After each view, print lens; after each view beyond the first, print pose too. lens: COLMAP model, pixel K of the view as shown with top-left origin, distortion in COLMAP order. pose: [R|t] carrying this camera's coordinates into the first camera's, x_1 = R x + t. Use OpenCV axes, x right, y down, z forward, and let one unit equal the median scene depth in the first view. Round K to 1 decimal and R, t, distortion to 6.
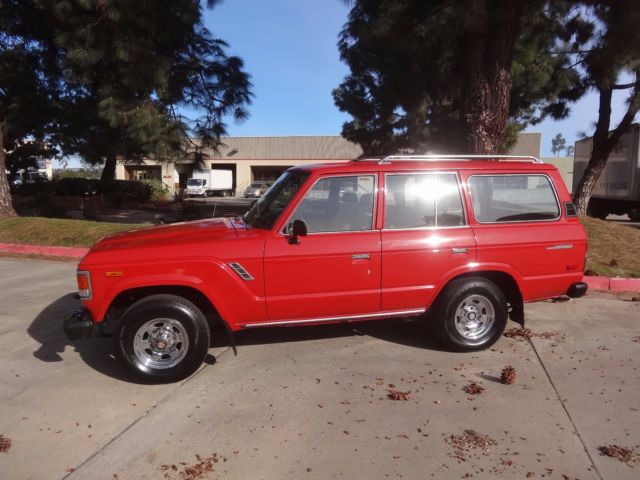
lens RADIAL K [[470.3, 0, 318.8], [0, 470.3, 240.6], [0, 0, 1]] dist [-0.007230, -0.005822]
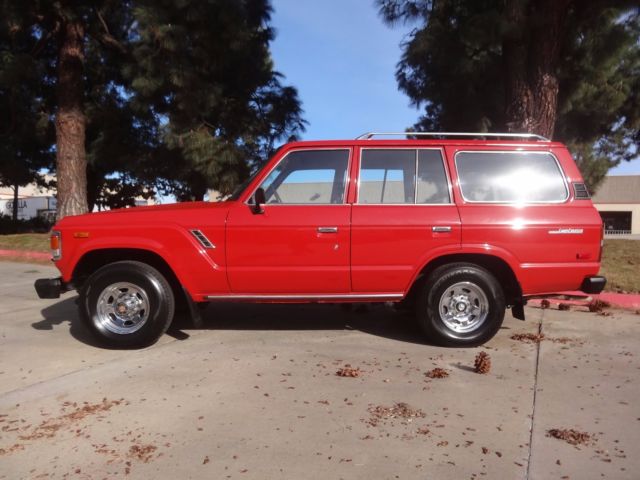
lens RADIAL K [[470.3, 0, 318.8], [0, 470.3, 240.6], [0, 0, 1]] dist [-0.007230, -0.005822]
pose [[0.982202, 0.018048, -0.186961, 0.117149], [-0.037351, 0.994262, -0.100242, 0.070845], [0.184079, 0.105441, 0.977240, 0.032294]]
